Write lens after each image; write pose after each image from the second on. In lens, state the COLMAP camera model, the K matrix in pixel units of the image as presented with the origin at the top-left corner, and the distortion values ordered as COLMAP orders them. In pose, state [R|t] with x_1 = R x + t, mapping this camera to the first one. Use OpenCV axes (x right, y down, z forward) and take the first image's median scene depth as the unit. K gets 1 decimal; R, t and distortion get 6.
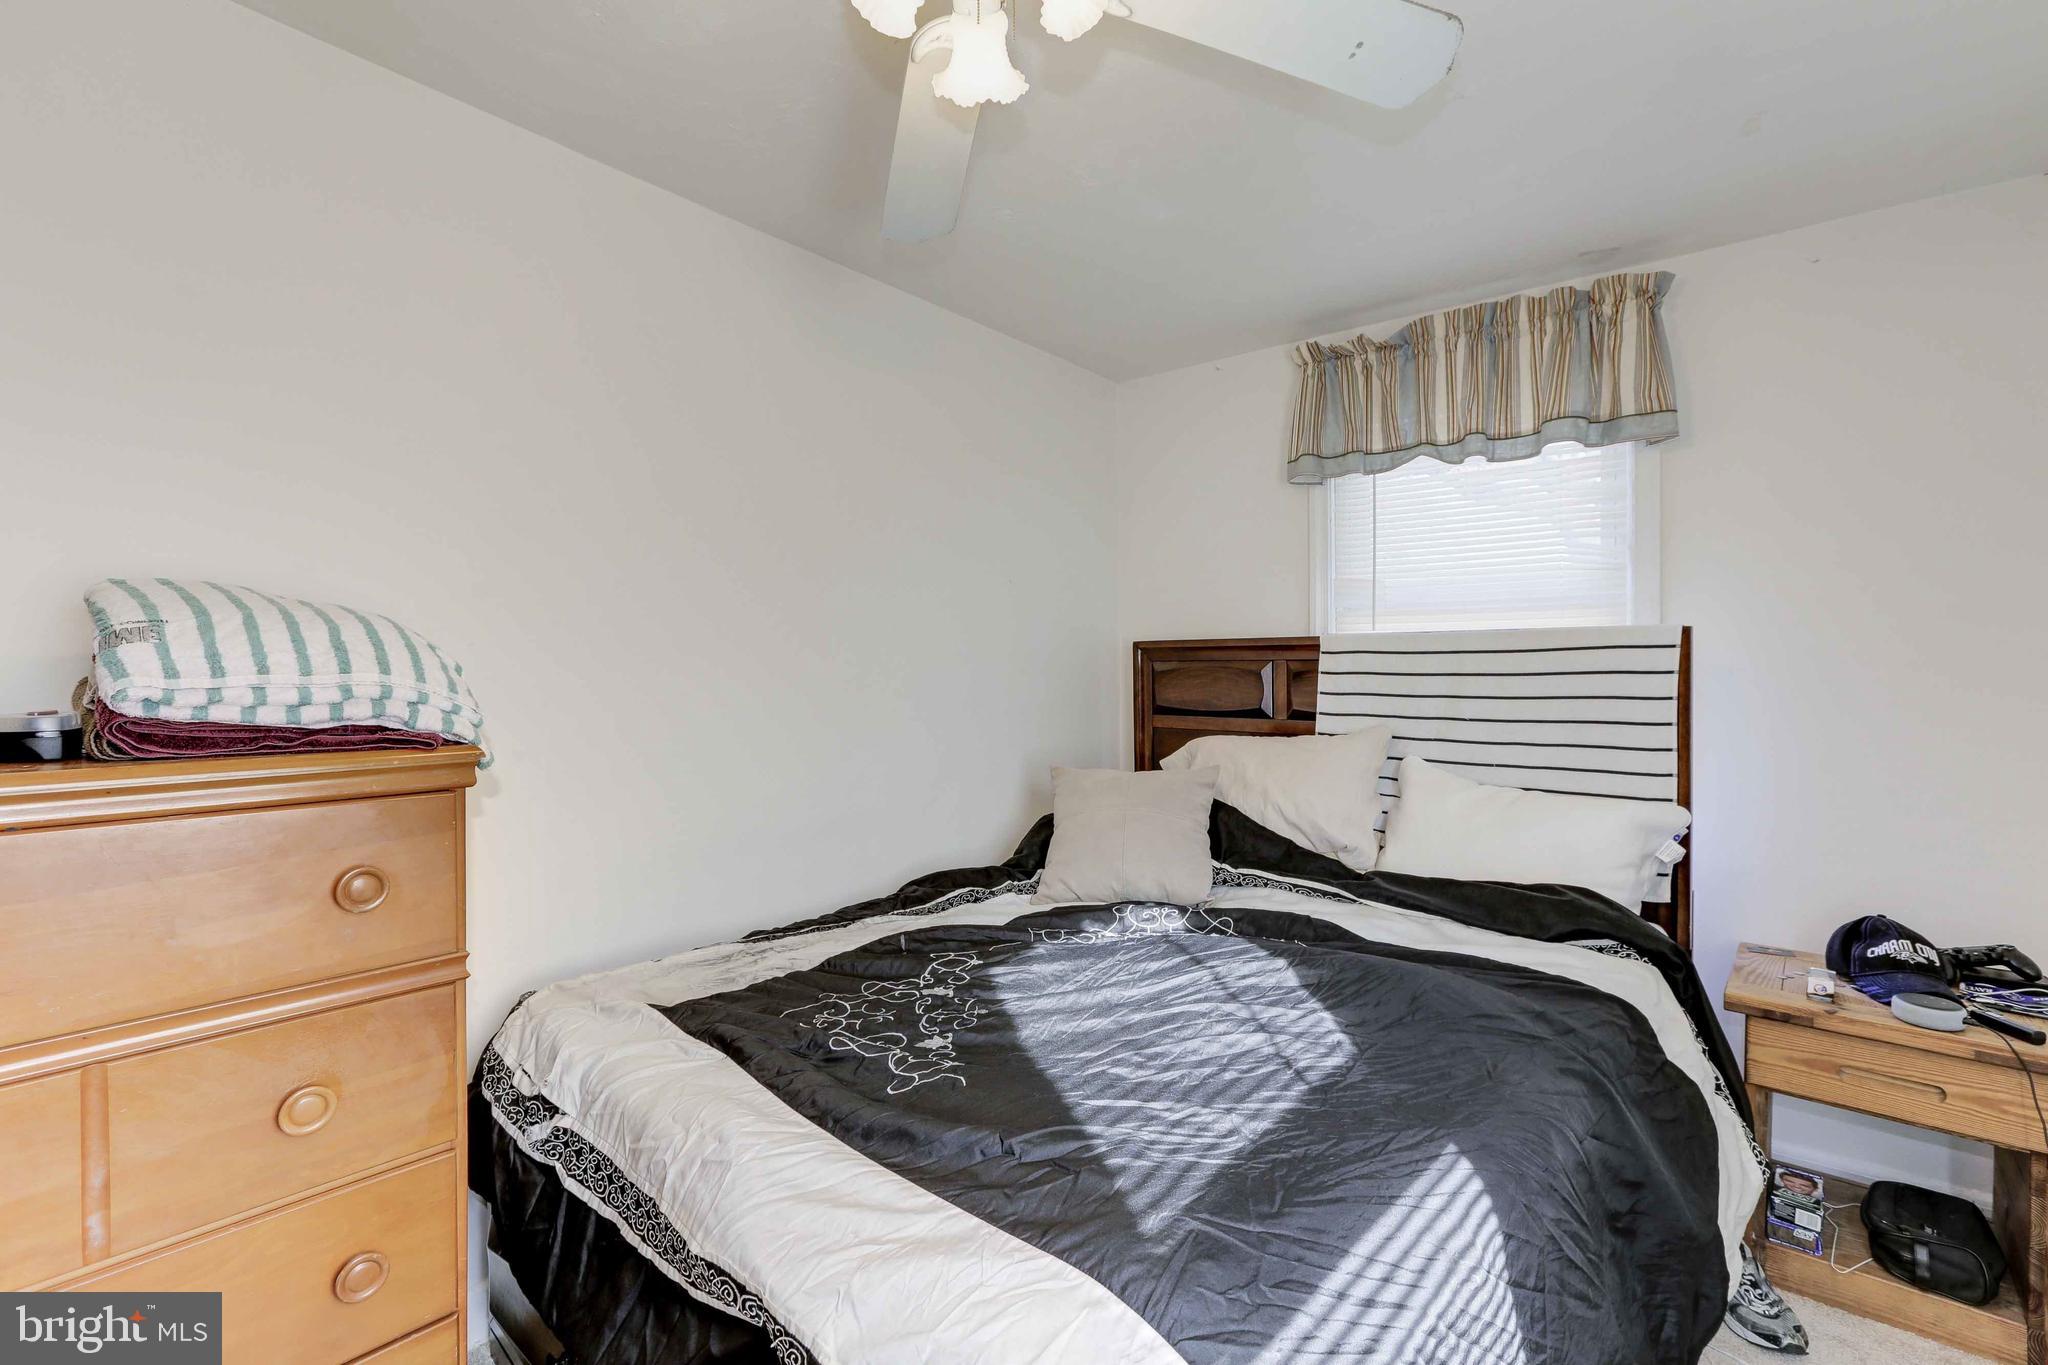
lens RADIAL K [[949.1, 0, 1004.7], [0, 949.1, 662.3], [0, 0, 1]] dist [-0.030785, 0.016631]
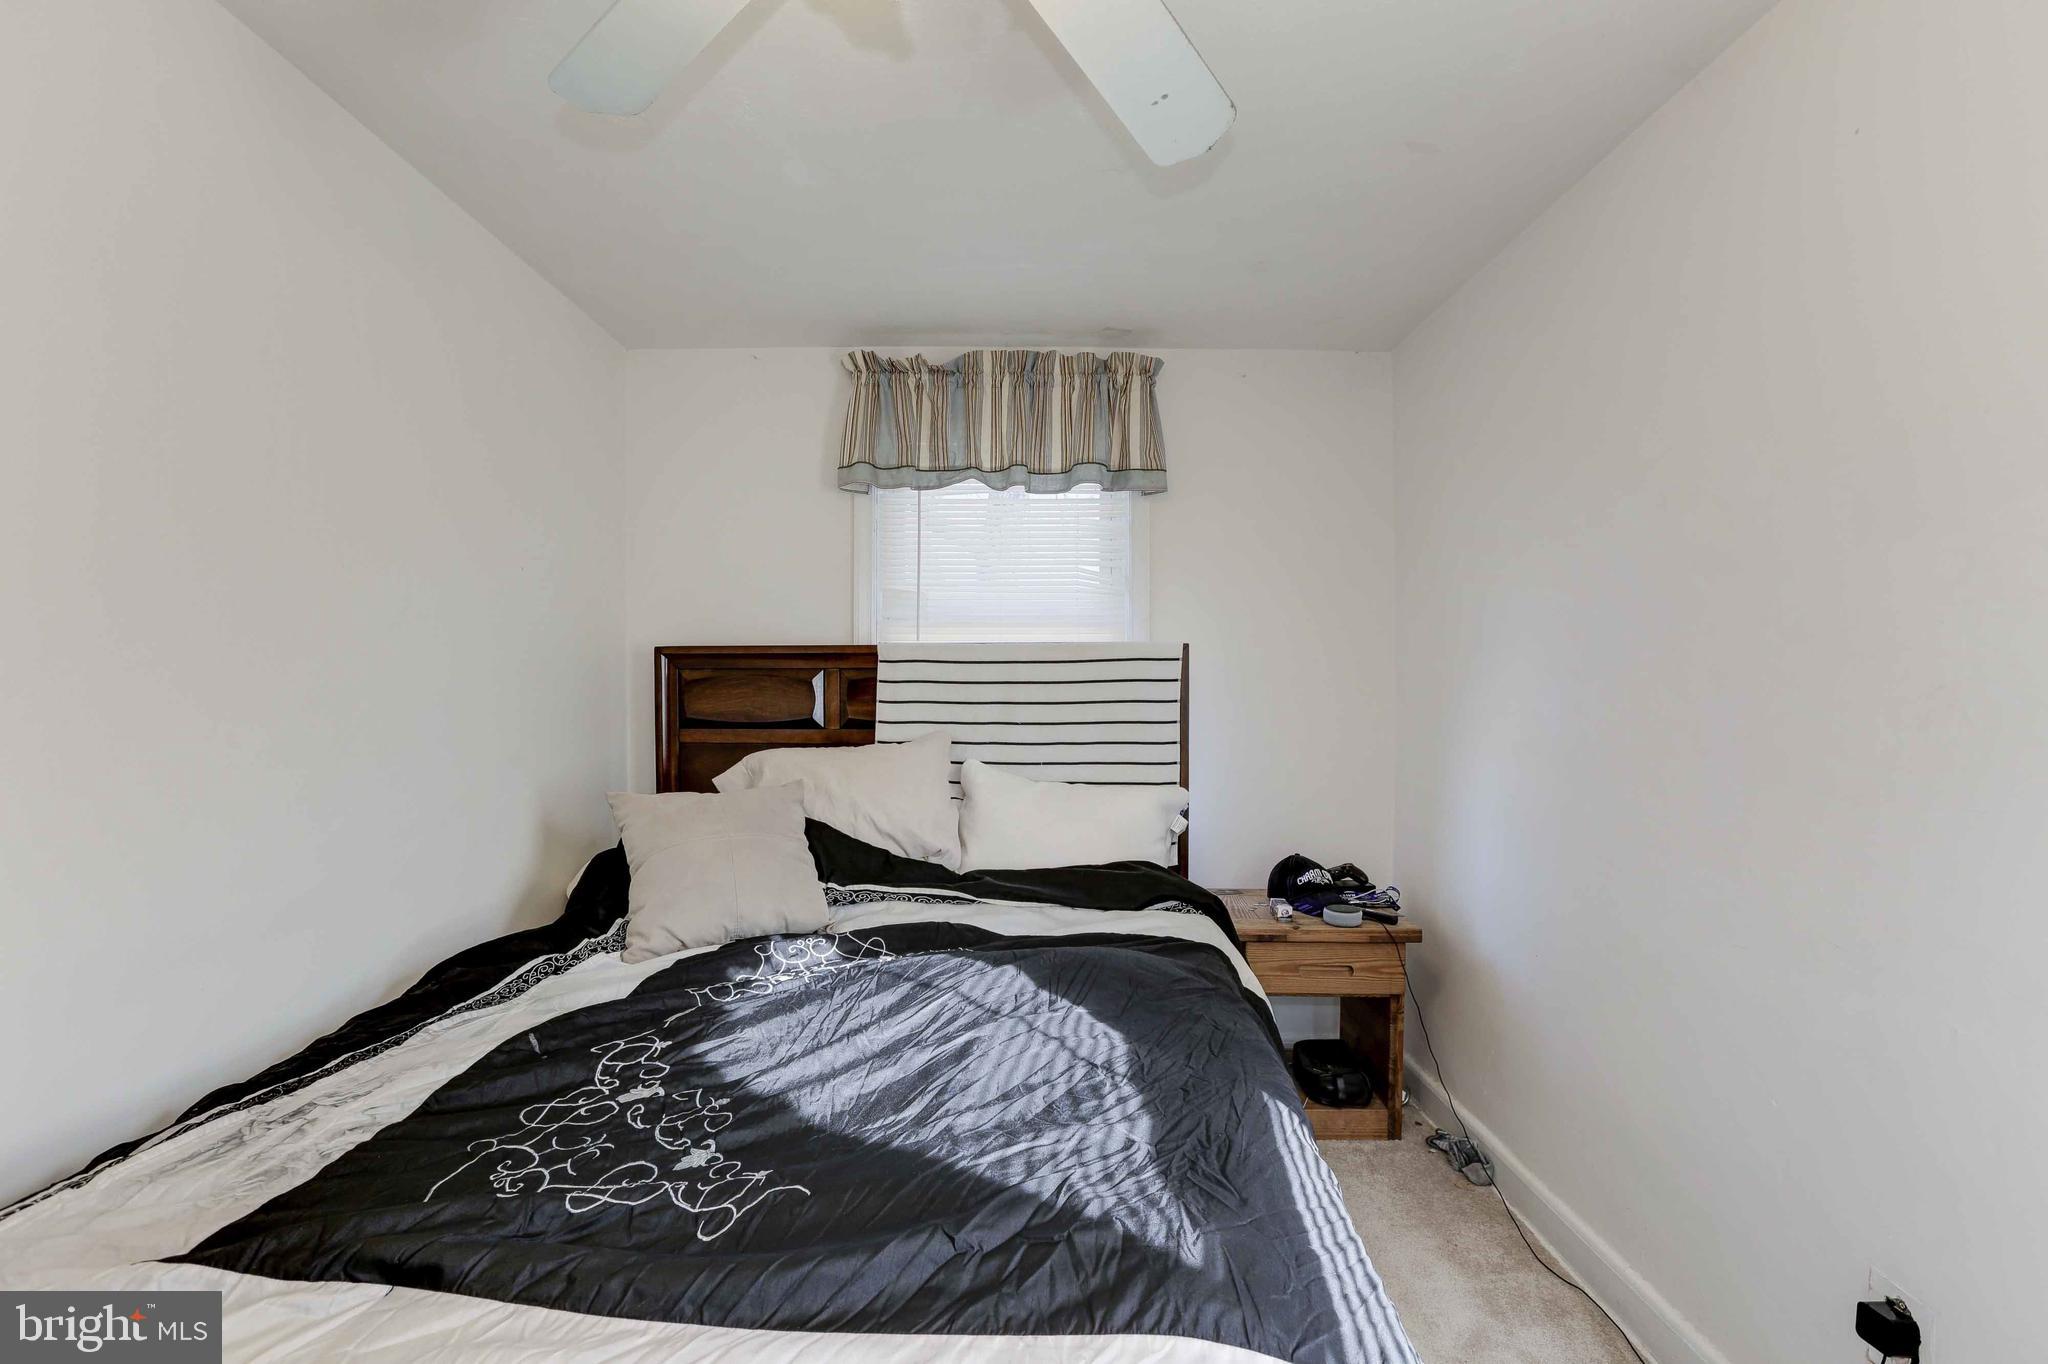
lens RADIAL K [[949.1, 0, 1042.8], [0, 949.1, 670.9], [0, 0, 1]] dist [-0.030785, 0.016631]
pose [[0.759614, 0.006045, 0.650346, -0.265436], [-0.005080, 0.999981, -0.003362, 0.003752], [-0.650355, -0.000750, 0.759630, 0.169798]]
